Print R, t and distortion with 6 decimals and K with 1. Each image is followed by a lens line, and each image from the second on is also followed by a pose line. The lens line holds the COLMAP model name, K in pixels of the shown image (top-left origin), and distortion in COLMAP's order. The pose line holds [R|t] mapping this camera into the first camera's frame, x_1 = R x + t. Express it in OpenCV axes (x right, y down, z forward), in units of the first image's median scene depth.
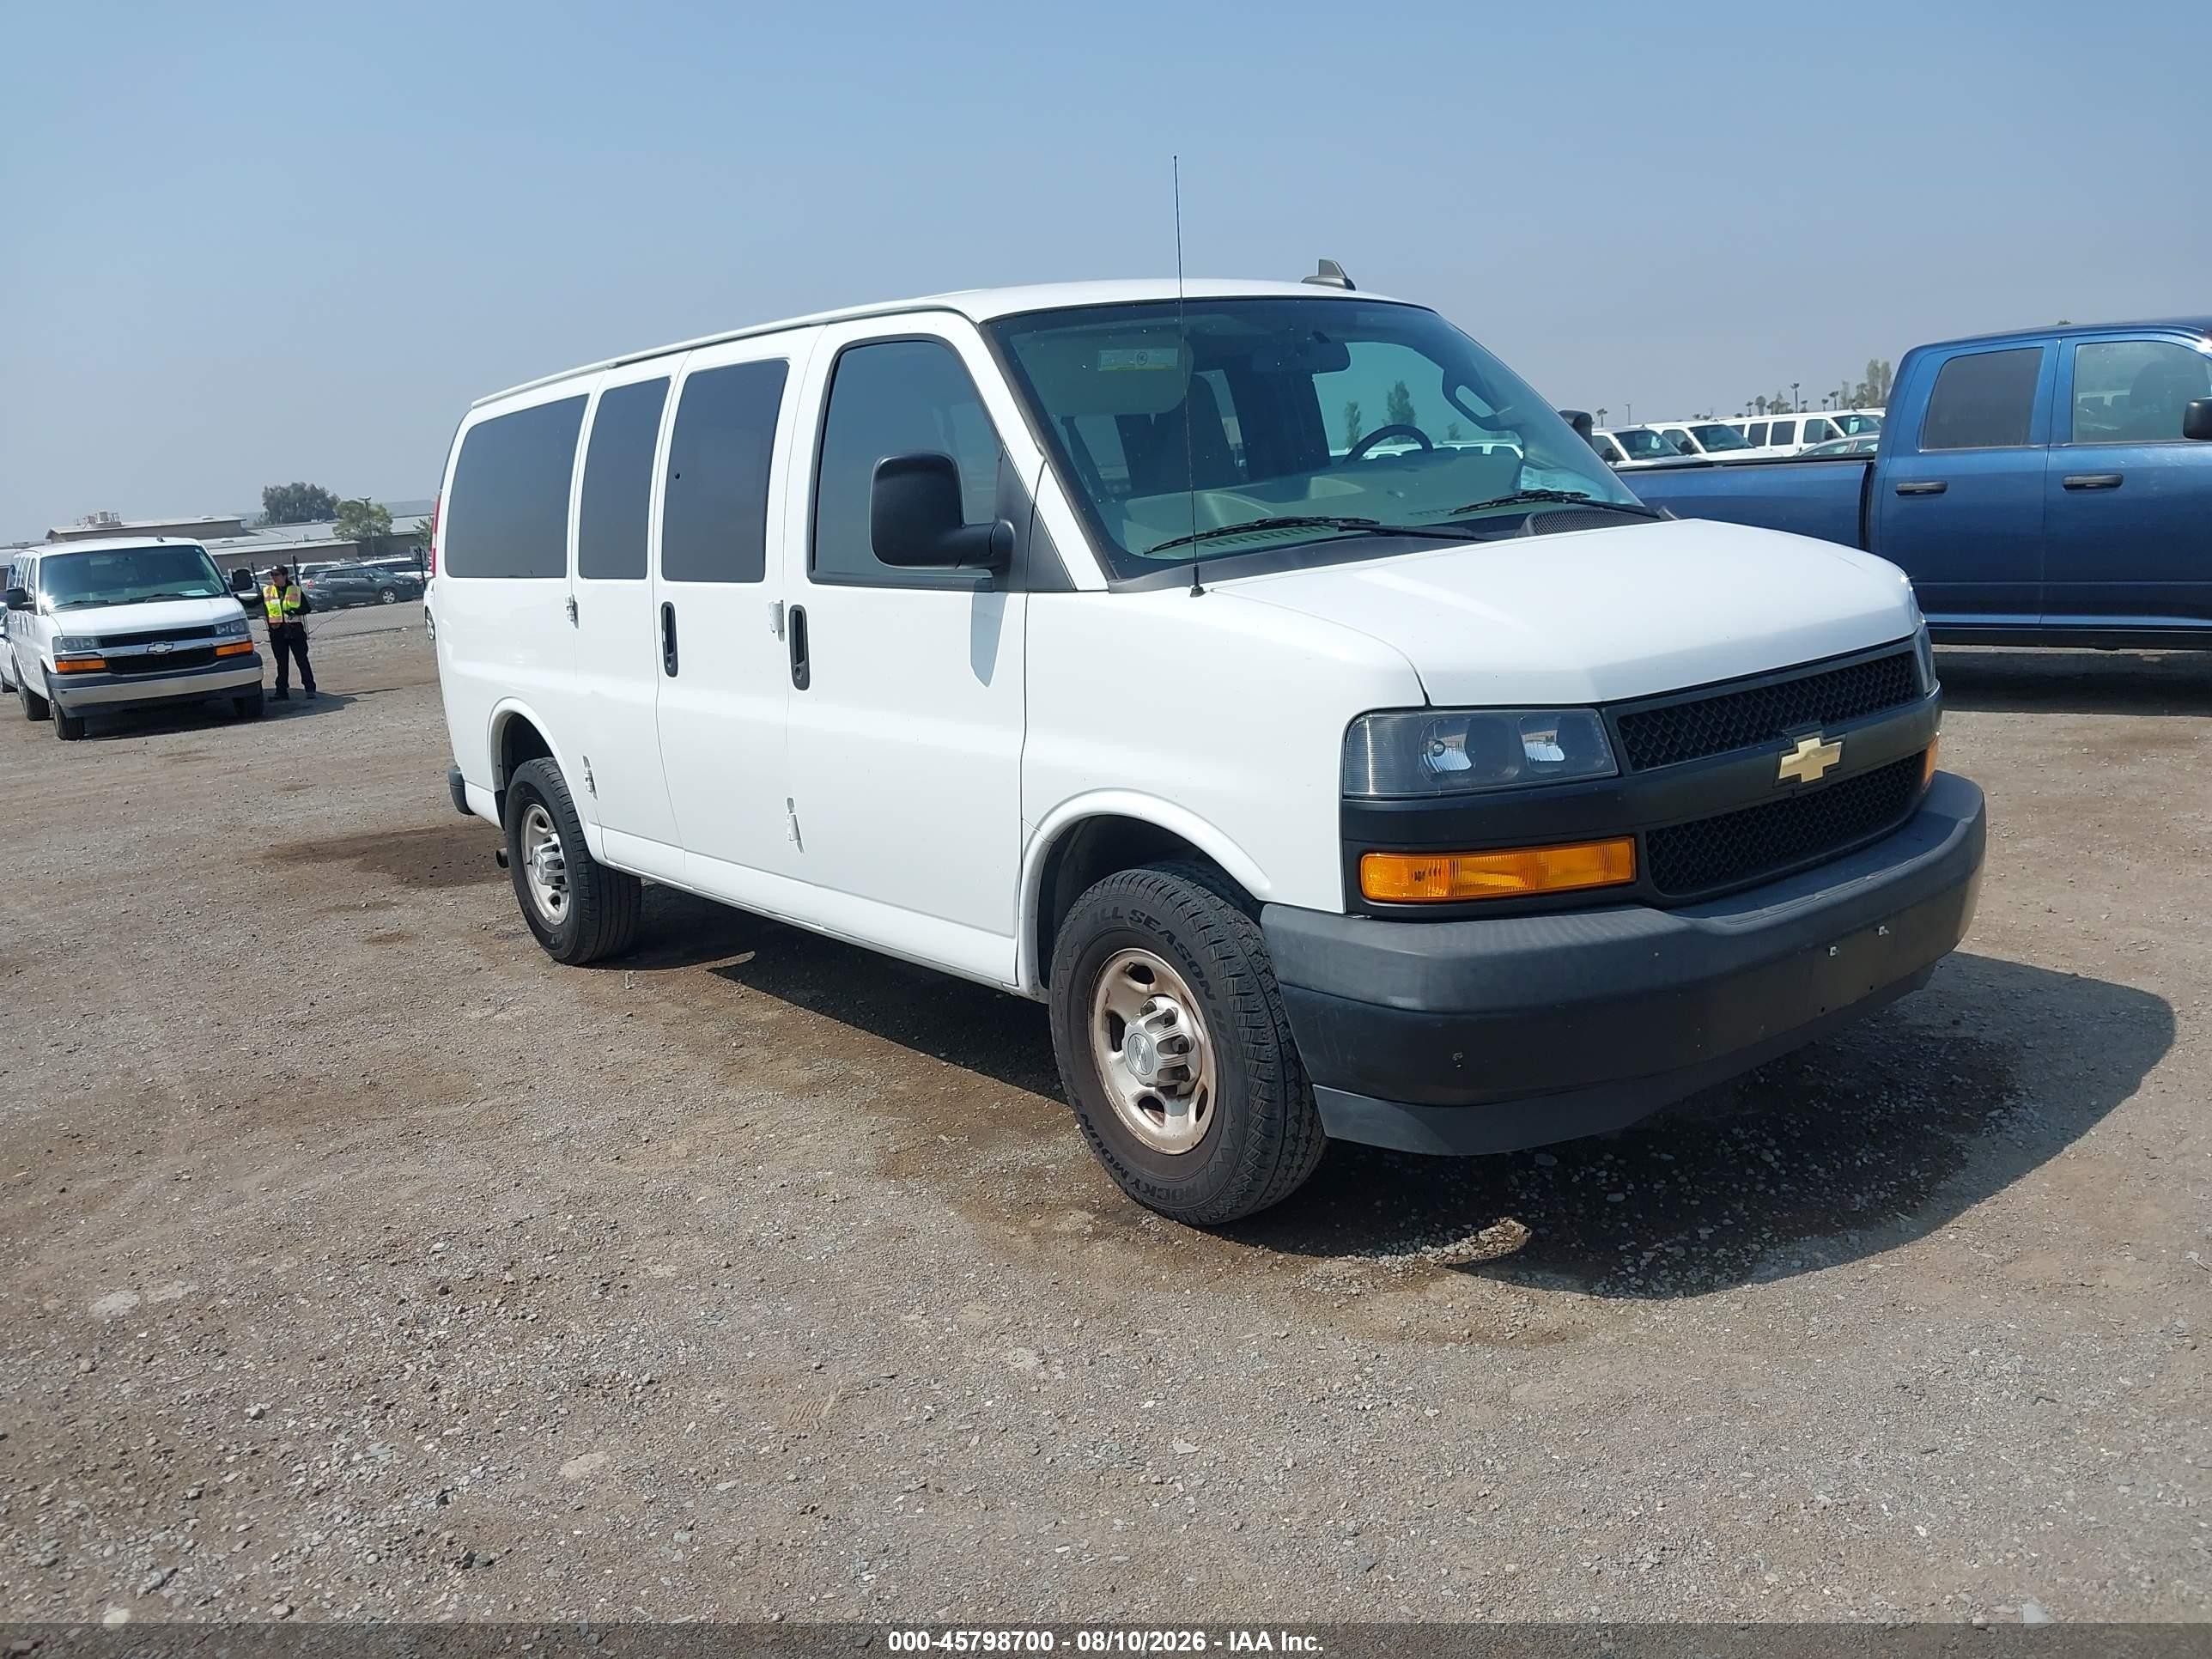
lens RADIAL K [[1758.2, 0, 1106.4], [0, 1758.2, 861.9], [0, 0, 1]] dist [0.057031, -0.050494]
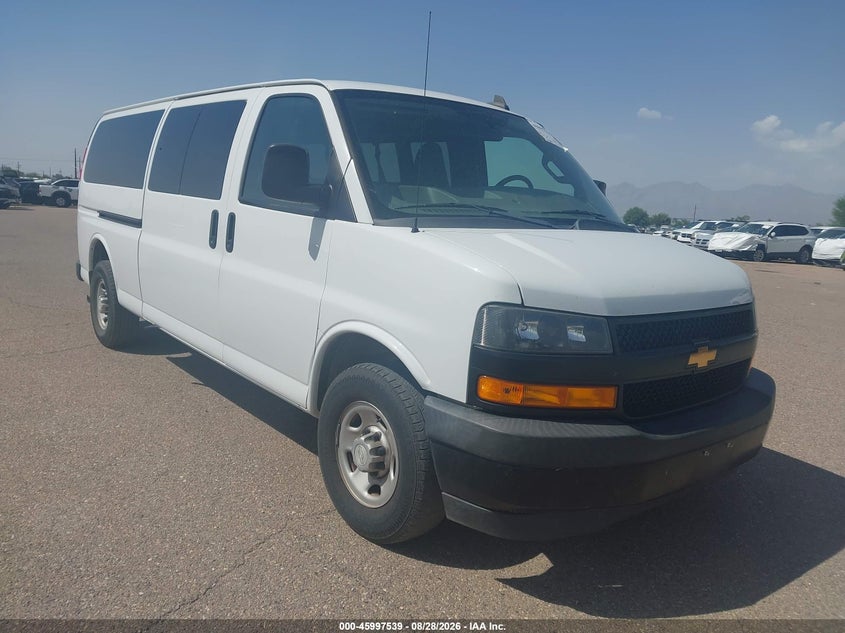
lens RADIAL K [[671.6, 0, 412.6], [0, 671.6, 313.6], [0, 0, 1]] dist [0.057031, -0.050494]
pose [[0.988990, 0.142303, 0.040604, 0.027786], [-0.140506, 0.989095, -0.044152, -0.023330], [-0.046444, 0.037961, 0.998199, 0.215161]]
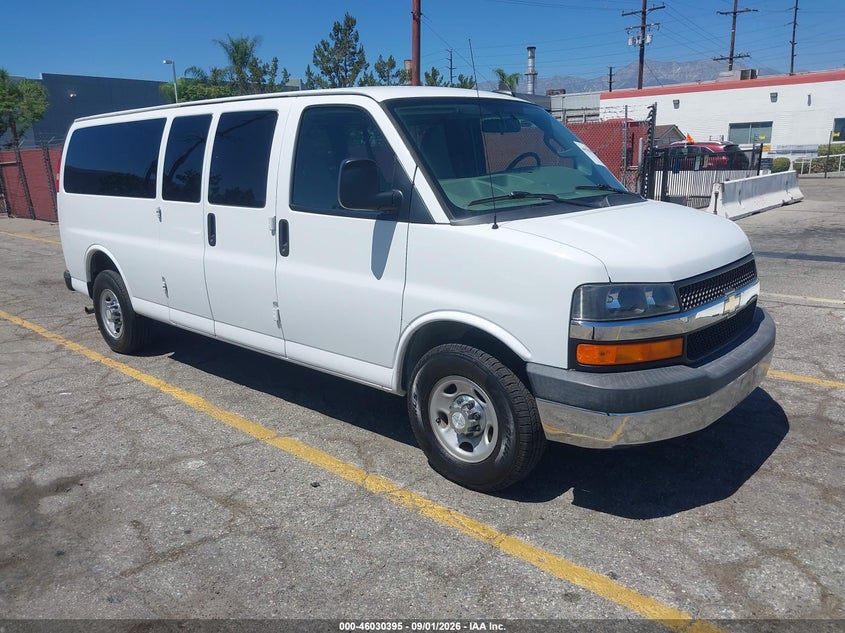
lens RADIAL K [[671.6, 0, 415.4], [0, 671.6, 320.9], [0, 0, 1]] dist [0.057031, -0.050494]
pose [[0.986932, 0.011614, 0.160720, -0.172711], [-0.015364, 0.999638, 0.022105, -0.042249], [-0.160405, -0.024285, 0.986753, 0.122740]]
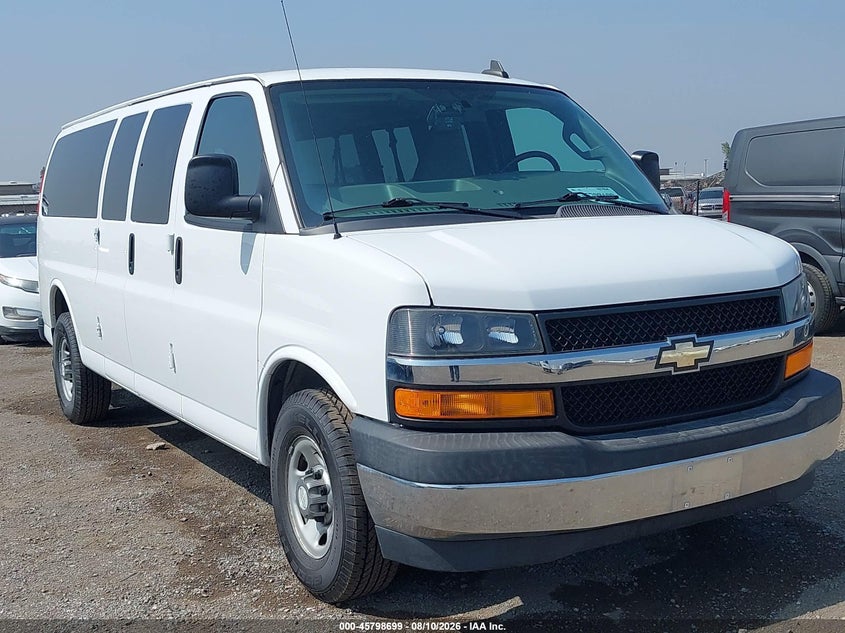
lens RADIAL K [[1049.9, 0, 422.4], [0, 1049.9, 317.8], [0, 0, 1]] dist [0.020284, 0.000000]
pose [[0.991745, 0.062766, -0.111815, 0.231492], [-0.072262, 0.993926, -0.083005, 0.008702], [0.105926, 0.090400, 0.990256, -0.029440]]
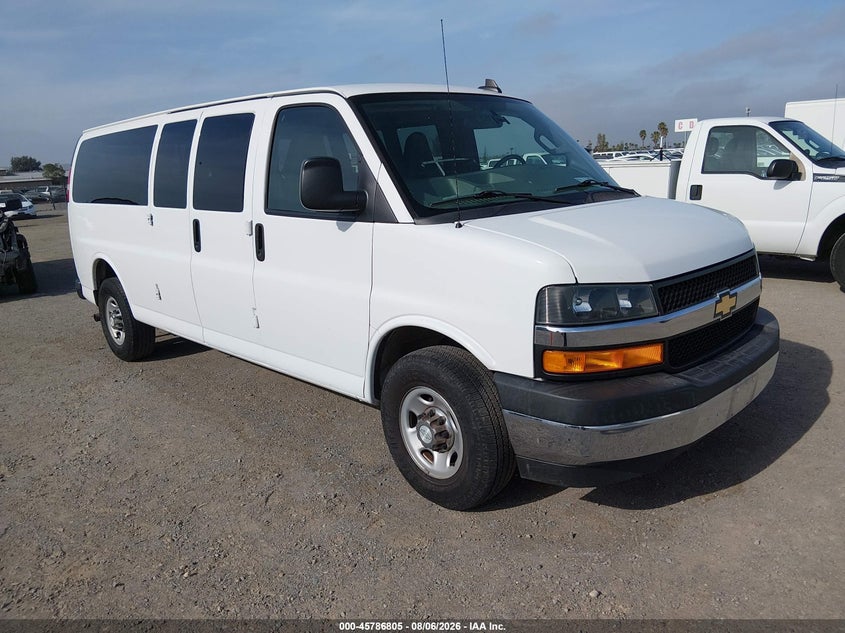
lens RADIAL K [[644.4, 0, 415.7], [0, 644.4, 317.5], [0, 0, 1]] dist [0.066693, 0.014476]
pose [[0.994424, 0.005234, 0.105325, -0.075683], [-0.006430, 0.999919, 0.011014, -0.043178], [-0.105259, -0.011630, 0.994377, 0.189163]]
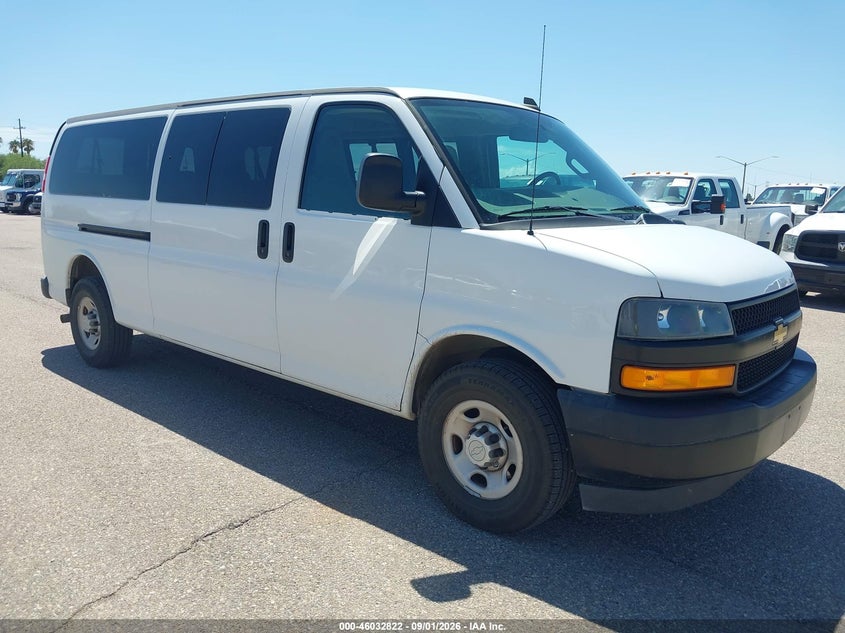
lens RADIAL K [[671.6, 0, 422.1], [0, 671.6, 312.6], [0, 0, 1]] dist [0.057031, -0.050494]
pose [[0.978158, 0.076553, 0.193252, -0.199277], [-0.067915, 0.996390, -0.050945, -0.008355], [-0.196455, 0.036707, 0.979826, 0.214366]]
